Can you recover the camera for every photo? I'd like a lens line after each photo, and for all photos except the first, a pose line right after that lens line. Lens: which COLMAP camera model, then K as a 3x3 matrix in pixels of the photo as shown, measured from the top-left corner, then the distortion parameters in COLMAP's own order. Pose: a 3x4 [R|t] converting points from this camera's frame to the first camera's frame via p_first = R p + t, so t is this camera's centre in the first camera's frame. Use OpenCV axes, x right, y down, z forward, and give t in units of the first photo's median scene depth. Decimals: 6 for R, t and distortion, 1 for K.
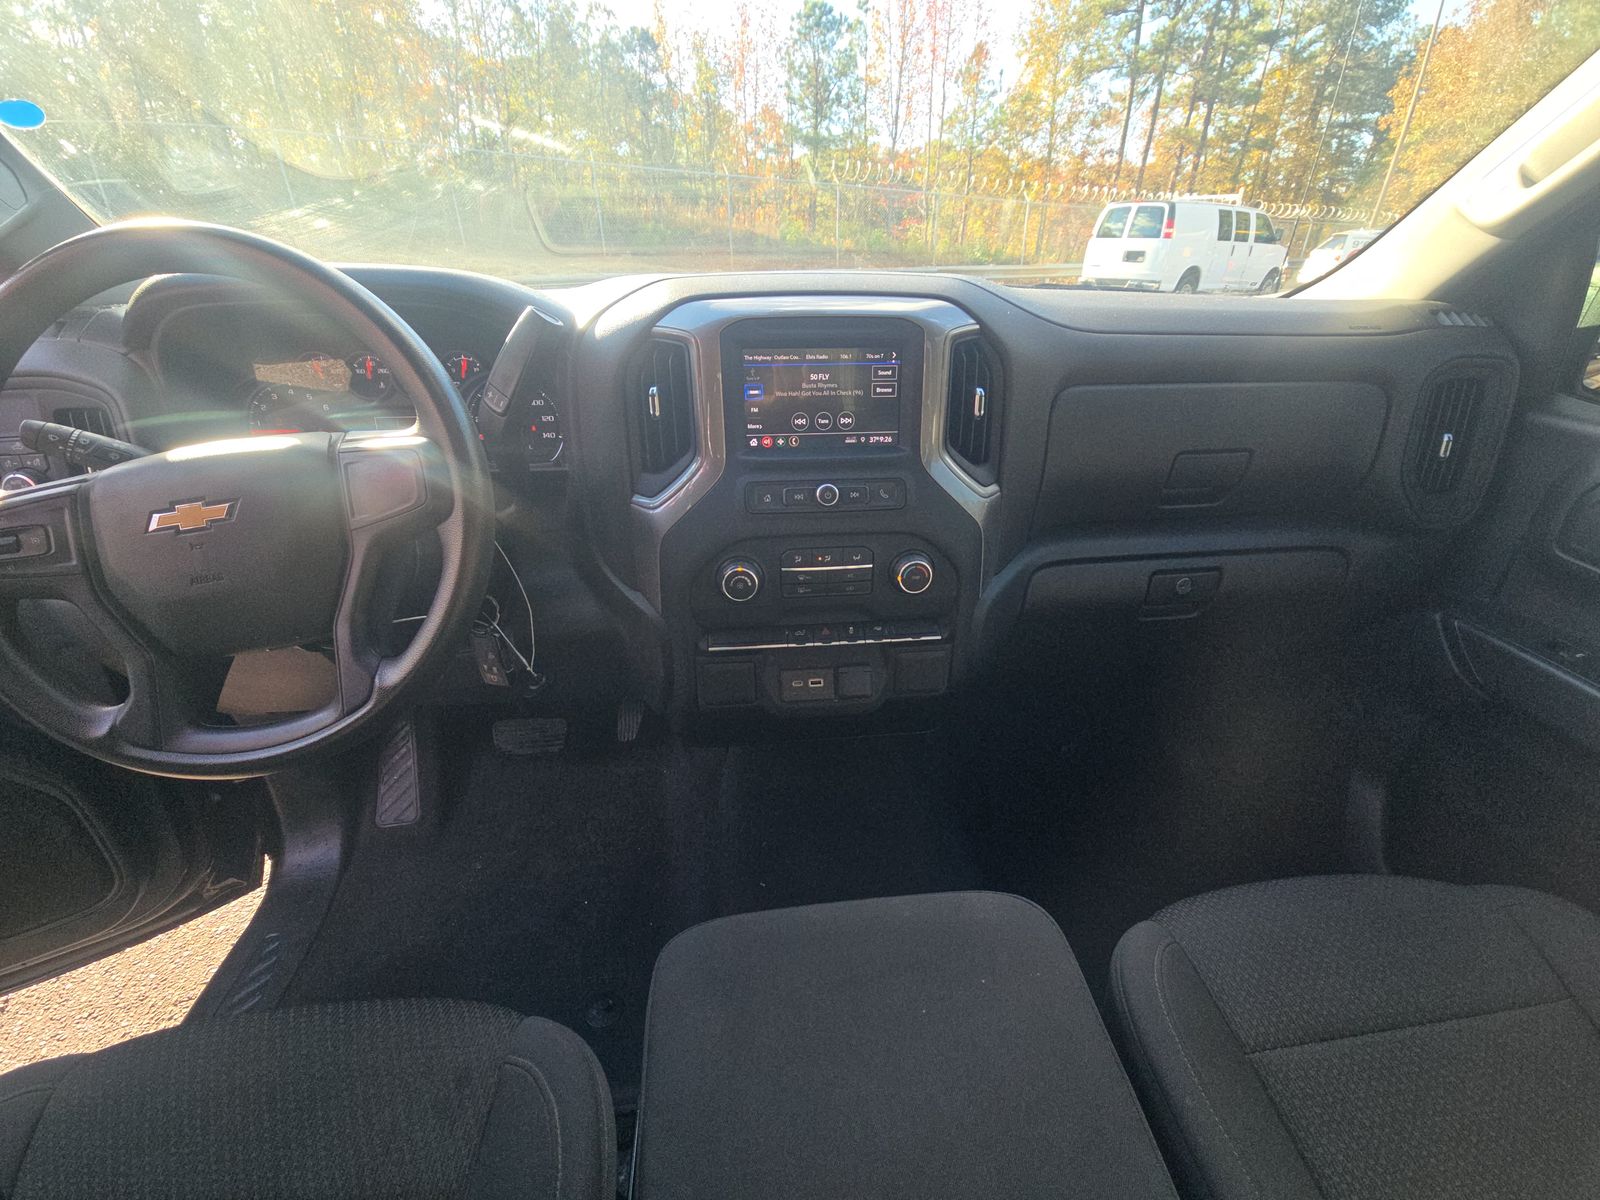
lens RADIAL K [[634.4, 0, 800.0], [0, 634.4, 600.0], [0, 0, 1]] dist [0.001562, 0.000043]
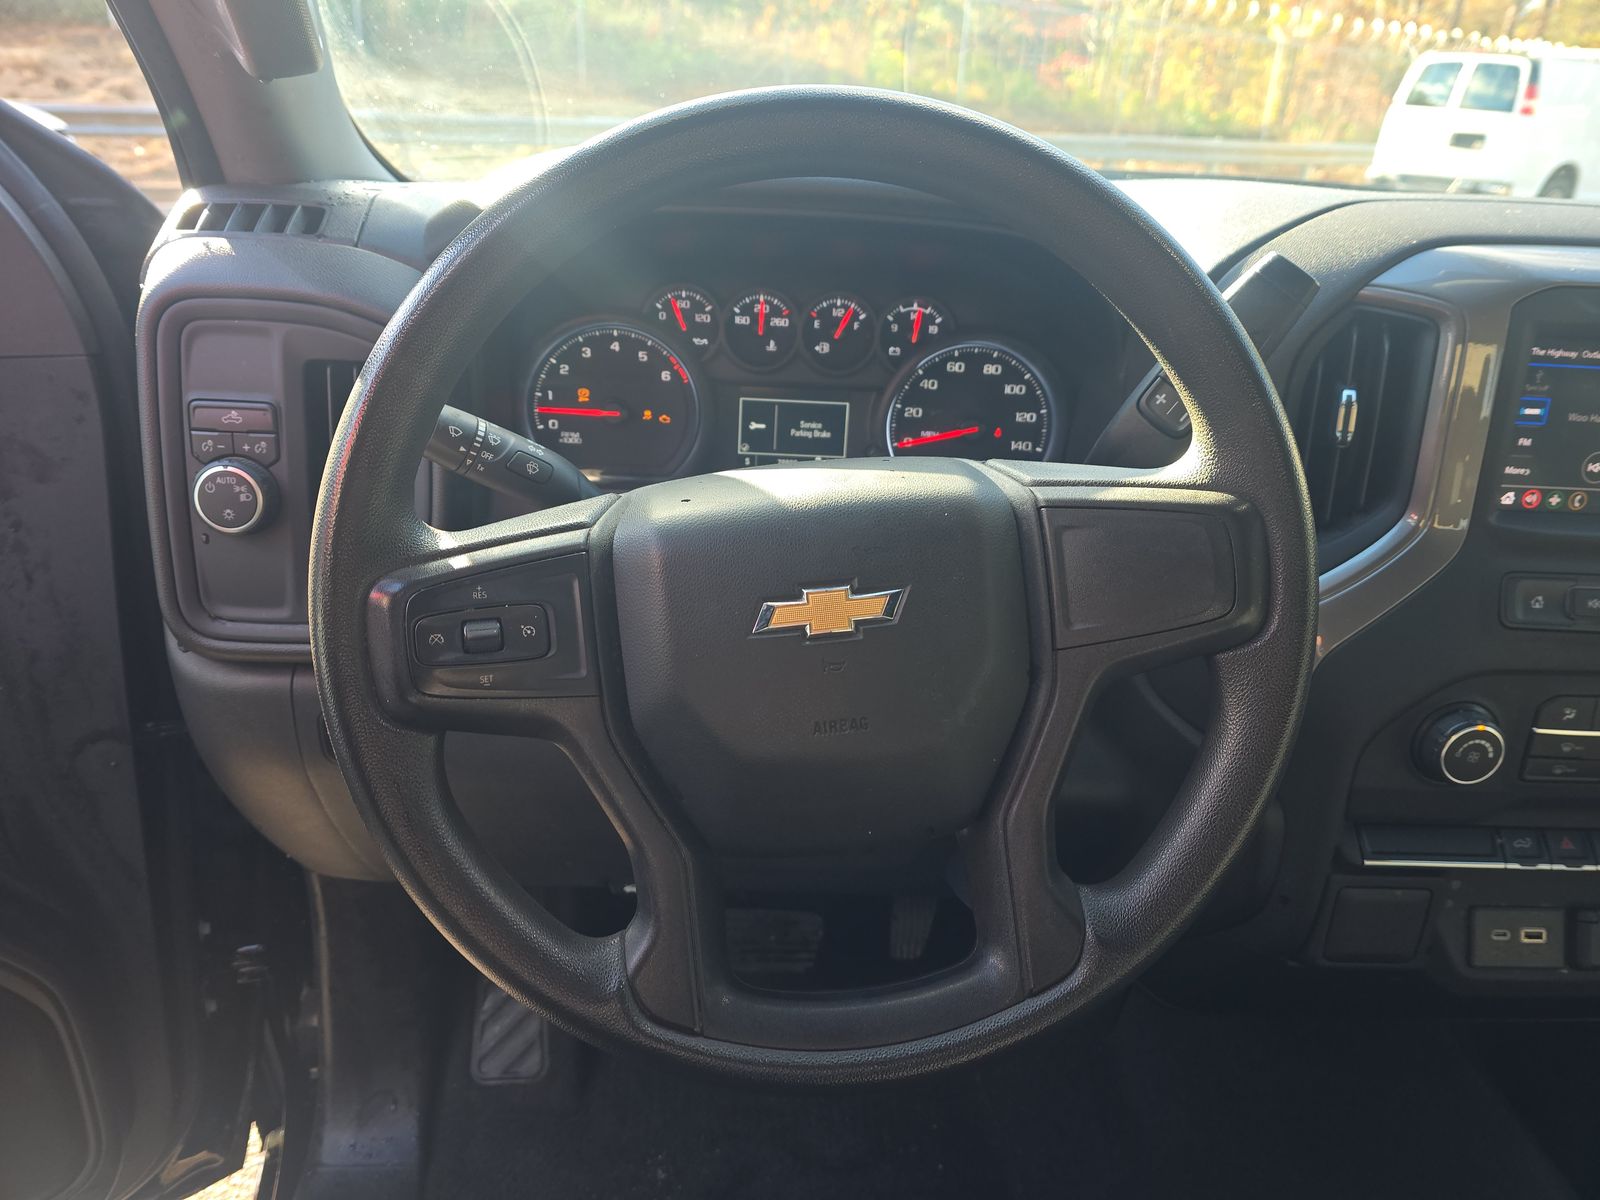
lens RADIAL K [[1065.1, 0, 800.0], [0, 1065.1, 600.0], [0, 0, 1]] dist [0.048204, -0.050806]
pose [[0.996625, 0.074214, -0.035079, -0.592612], [-0.076280, 0.995170, -0.061791, -0.050613], [0.030323, 0.064258, 0.997473, 0.046938]]
